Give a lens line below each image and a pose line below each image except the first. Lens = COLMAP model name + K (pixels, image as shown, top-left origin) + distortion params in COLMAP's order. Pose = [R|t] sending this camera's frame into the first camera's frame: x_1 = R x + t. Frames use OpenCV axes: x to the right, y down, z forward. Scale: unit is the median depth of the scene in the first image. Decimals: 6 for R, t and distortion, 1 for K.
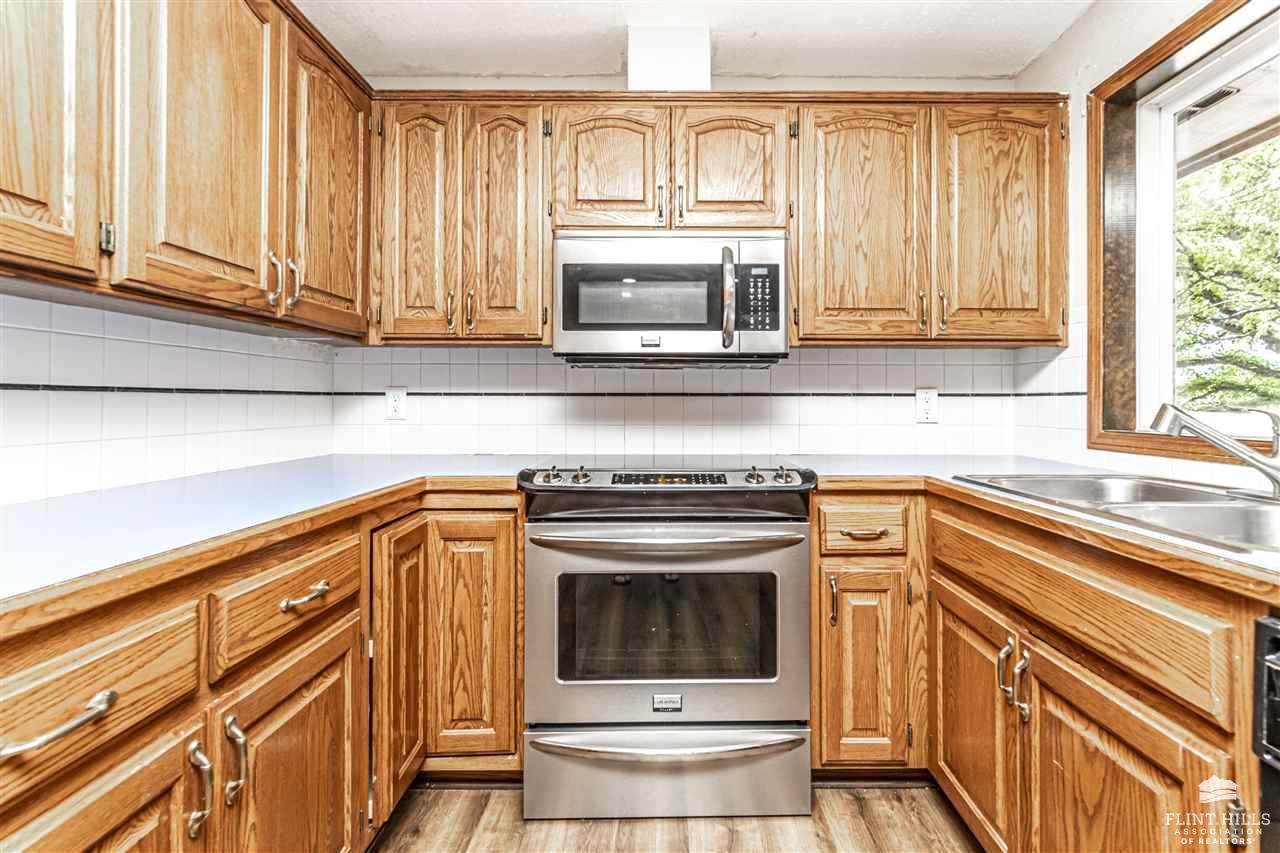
lens RADIAL K [[582.8, 0, 651.4], [0, 582.8, 395.3], [0, 0, 1]] dist [-0.001435, 0.000175]
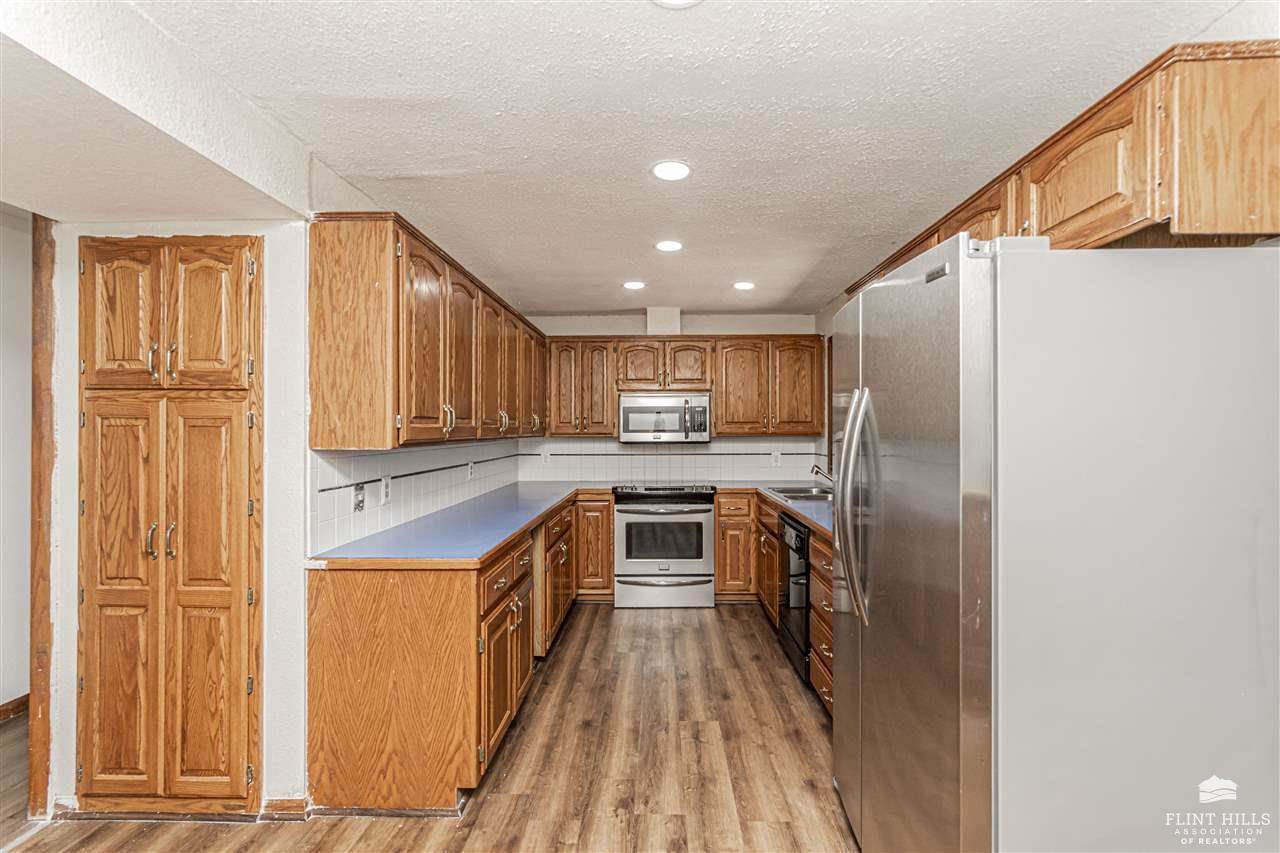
lens RADIAL K [[548.2, 0, 640.0], [0, 548.2, 426.5], [0, 0, 1]] dist [-0.000288, 0.000090]
pose [[0.999777, -0.006631, -0.020038, -0.028972], [0.006750, 0.999960, 0.005866, -0.164531], [0.019999, -0.006000, 0.999782, -1.528960]]
